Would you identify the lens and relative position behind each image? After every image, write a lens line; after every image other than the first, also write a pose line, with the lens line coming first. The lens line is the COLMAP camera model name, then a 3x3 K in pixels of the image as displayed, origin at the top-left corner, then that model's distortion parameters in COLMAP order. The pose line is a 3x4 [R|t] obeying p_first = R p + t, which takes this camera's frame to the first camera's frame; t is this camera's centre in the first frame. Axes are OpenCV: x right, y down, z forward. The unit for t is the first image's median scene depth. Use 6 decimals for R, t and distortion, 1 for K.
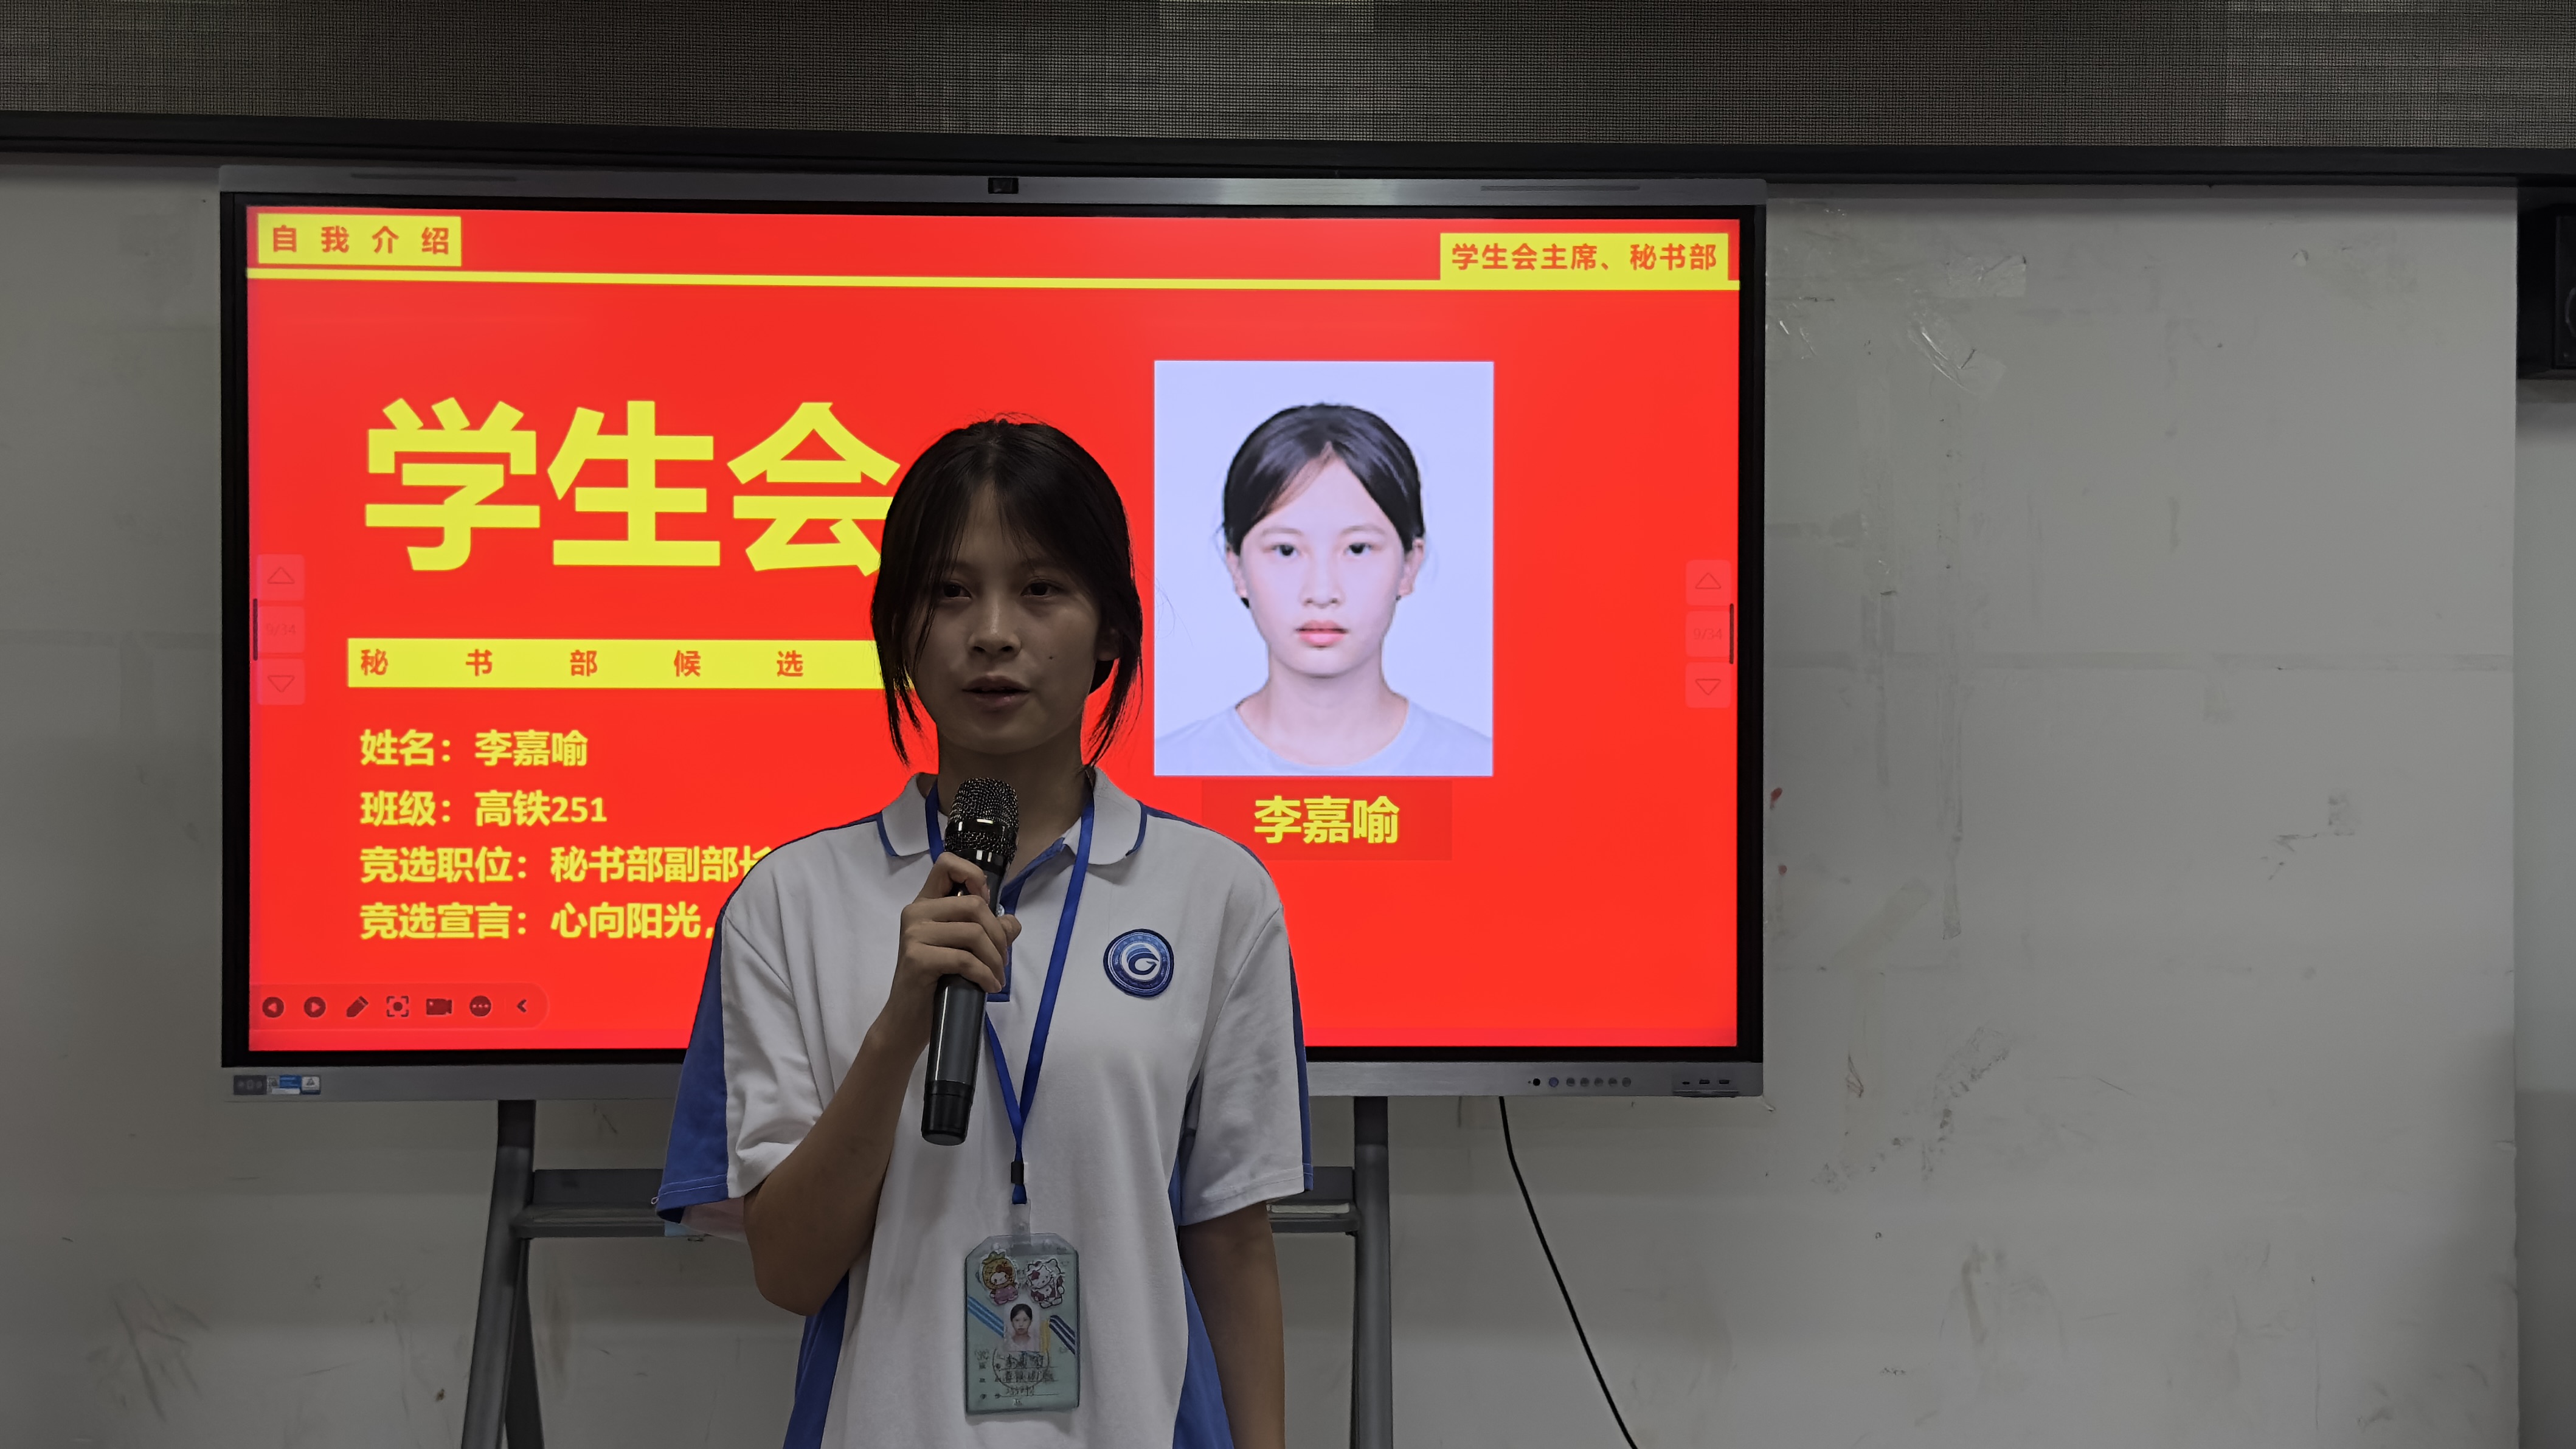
lens RADIAL K [[3515.9, 0, 1298.6], [0, 3515.9, 729.5], [0, 0, 1]] dist [0.190296, 0.000000]
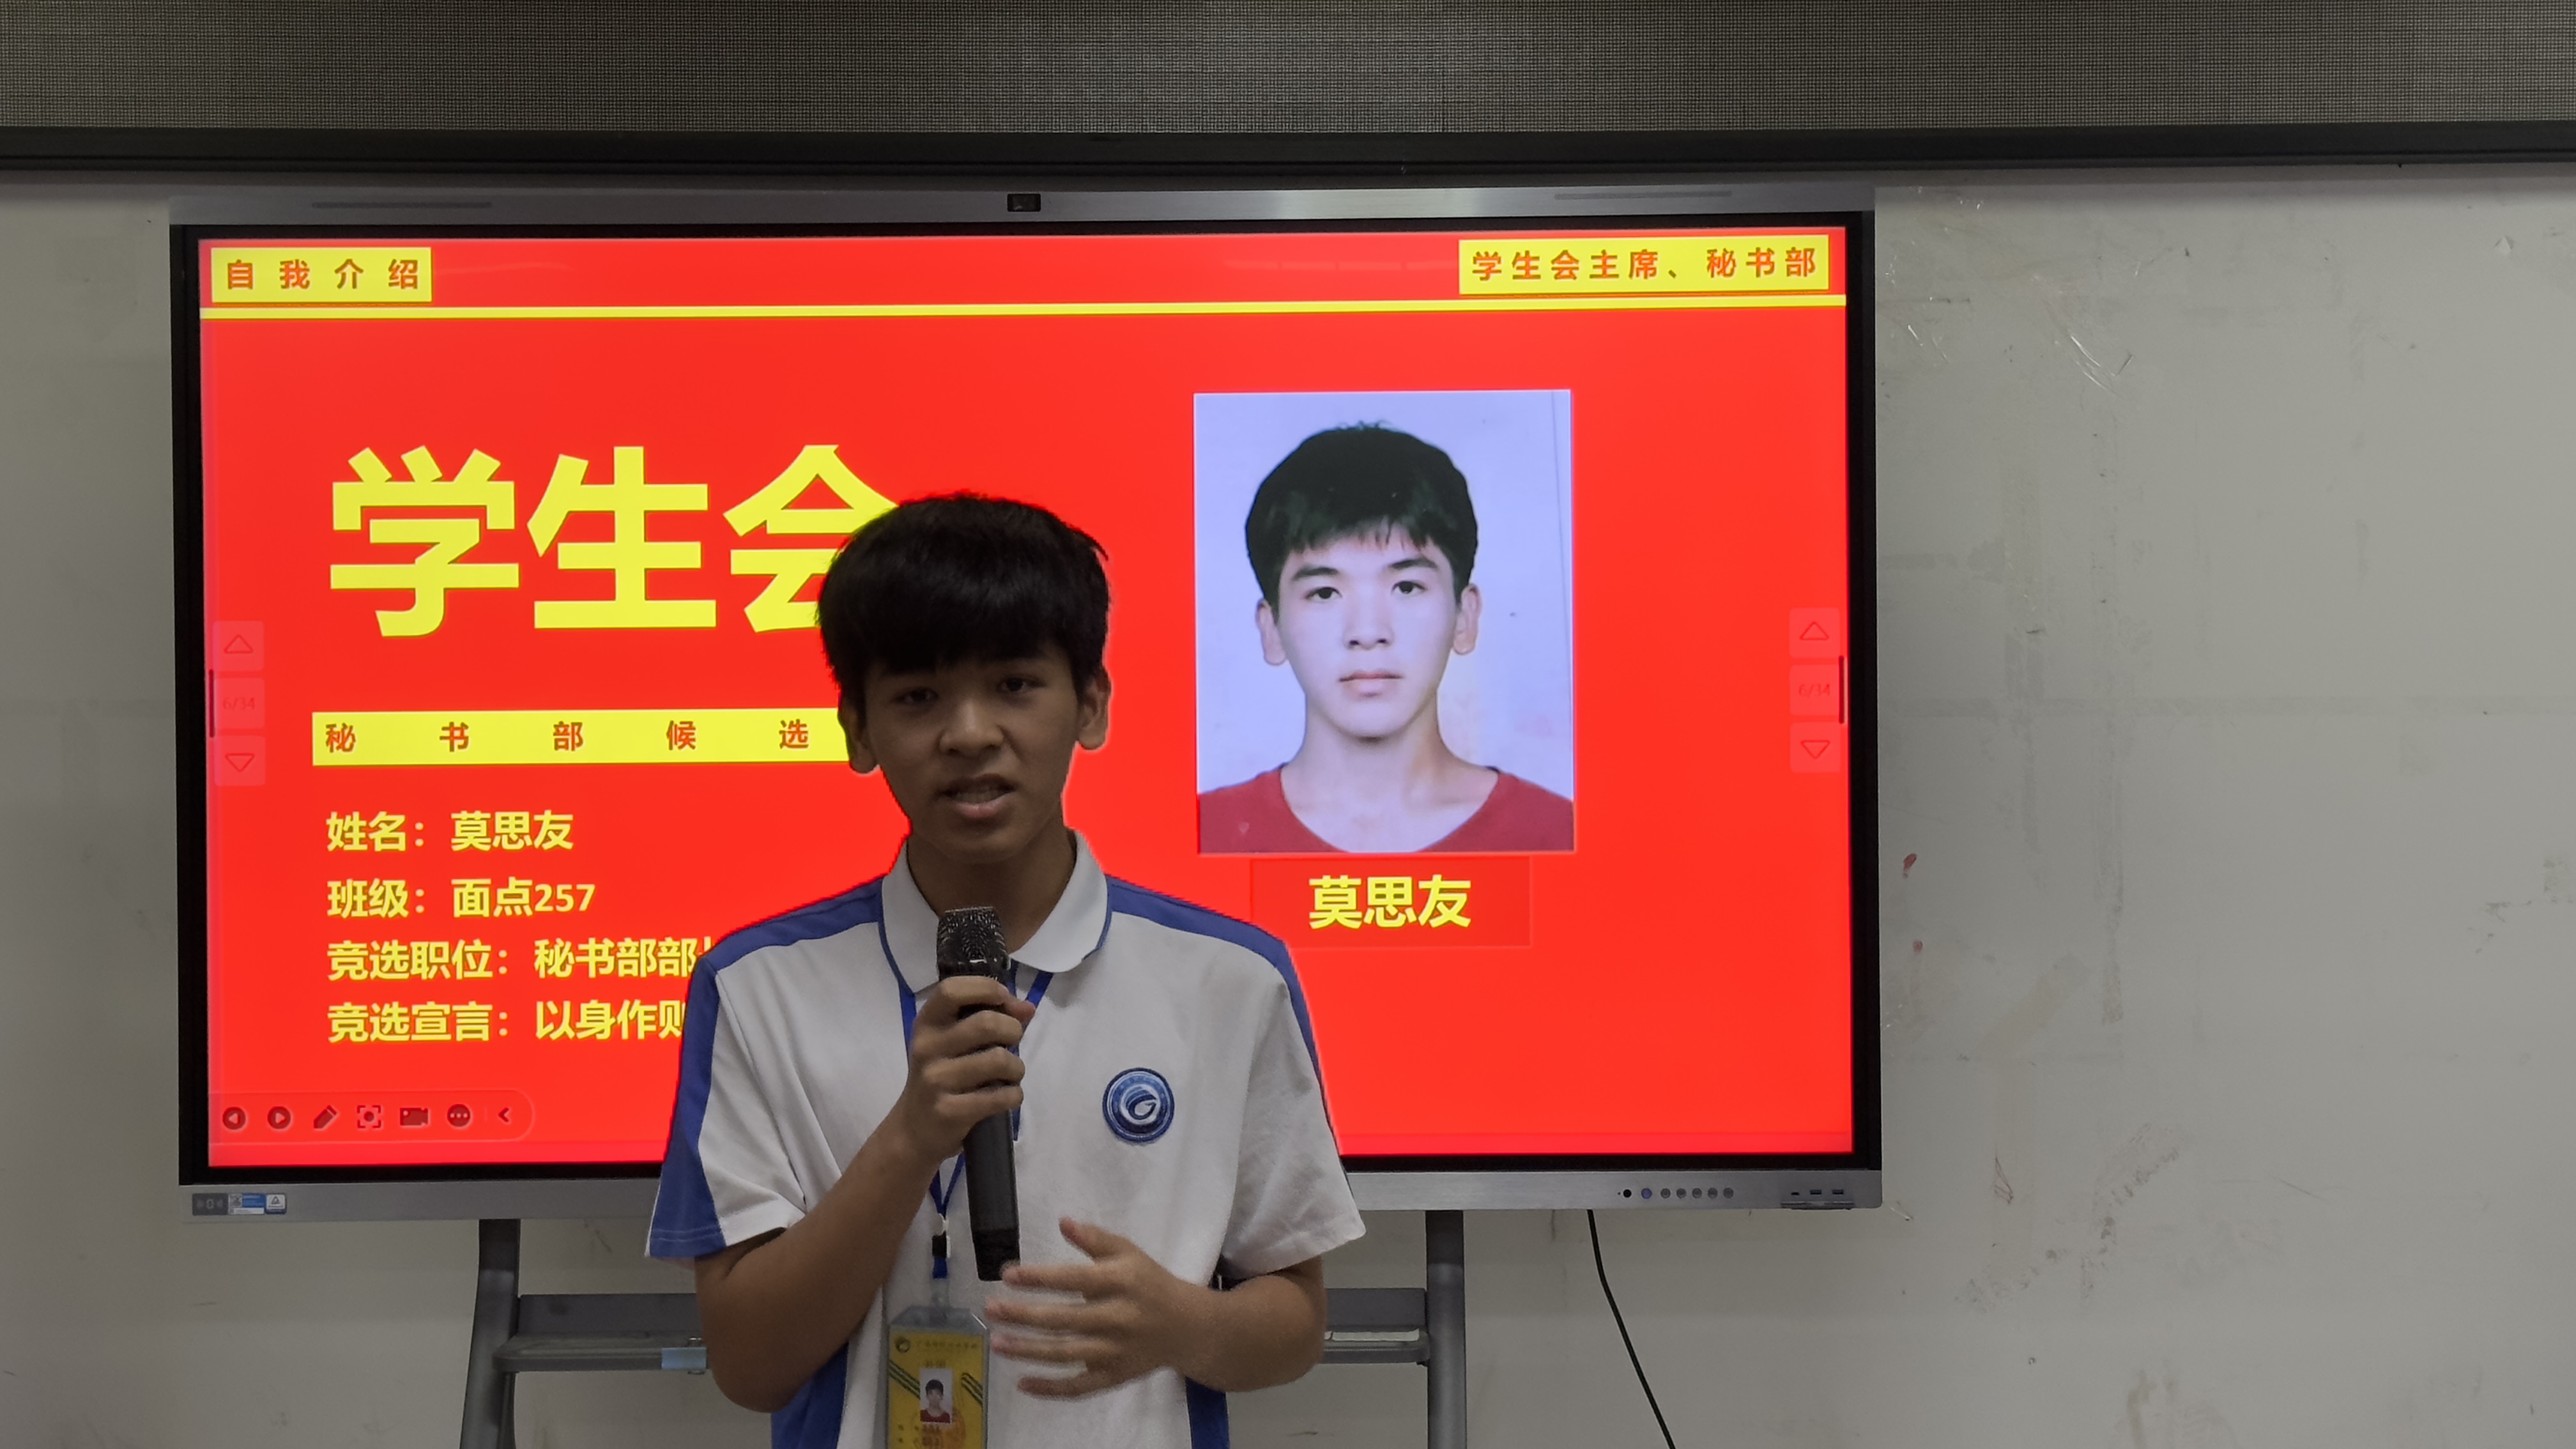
lens RADIAL K [[4317.9, 0, 1278.3], [0, 4317.9, 717.4], [0, 0, 1]] dist [0.206430, 0.000000]
pose [[0.999242, -0.009854, -0.037659, 0.021481], [0.009860, 0.999951, -0.000026, -0.021609], [0.037658, -0.000345, 0.999291, -0.102420]]
